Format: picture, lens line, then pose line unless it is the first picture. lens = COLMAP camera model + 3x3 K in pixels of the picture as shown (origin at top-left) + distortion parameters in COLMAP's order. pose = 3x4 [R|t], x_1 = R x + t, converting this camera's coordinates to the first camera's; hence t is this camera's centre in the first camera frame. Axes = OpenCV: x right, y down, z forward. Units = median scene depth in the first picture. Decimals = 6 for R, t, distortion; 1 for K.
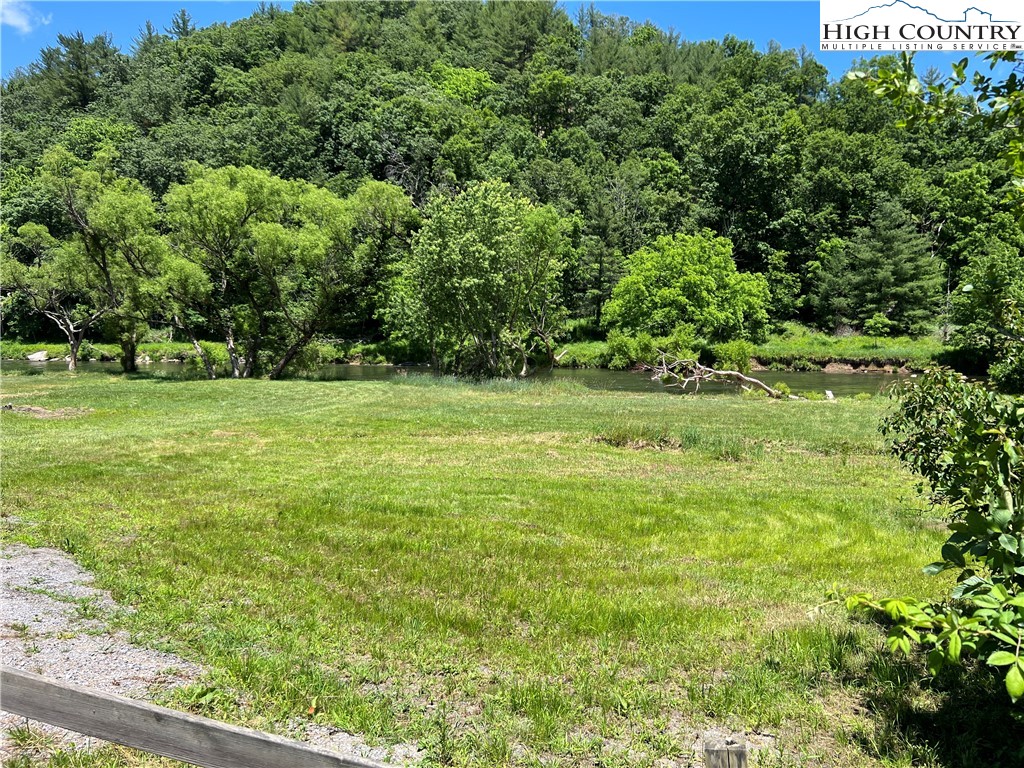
lens RADIAL K [[773.3, 0, 495.3], [0, 773.3, 395.3], [0, 0, 1]] dist [0.022284, -0.028290]
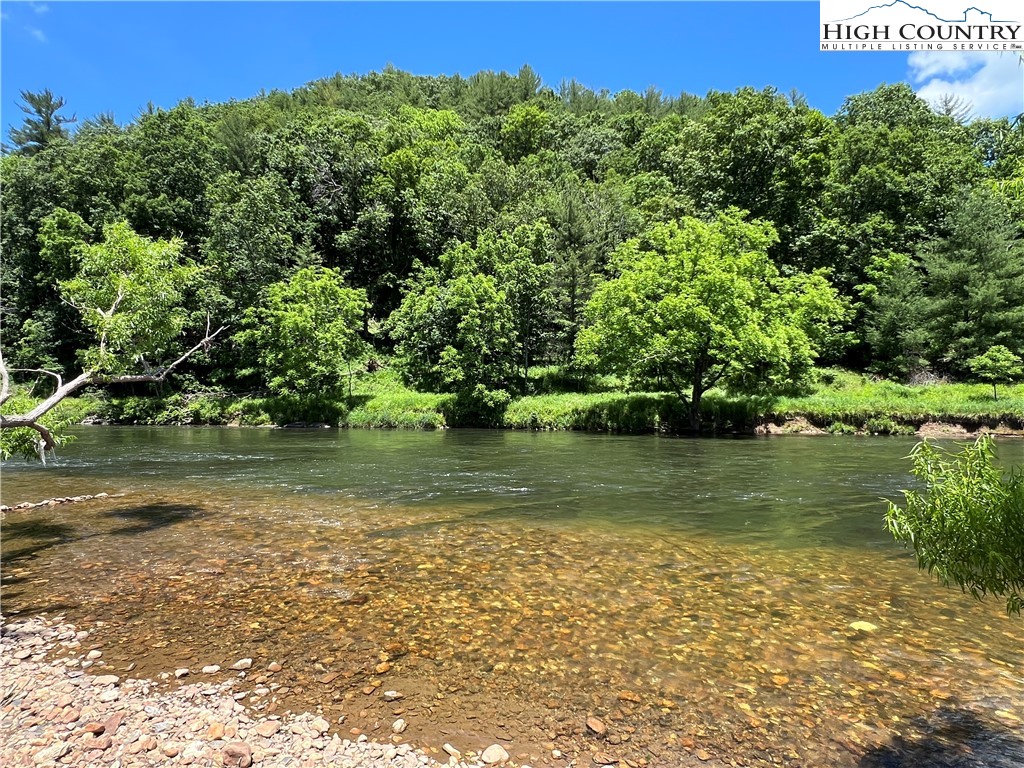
lens RADIAL K [[594.8, 0, 507.7], [0, 594.8, 375.5], [0, 0, 1]] dist [-0.005230, 0.000535]
pose [[0.999917, -0.001052, -0.012838, 0.080640], [-0.000640, 0.991373, -0.131067, -0.014058], [0.012865, 0.131064, 0.991290, 0.449710]]
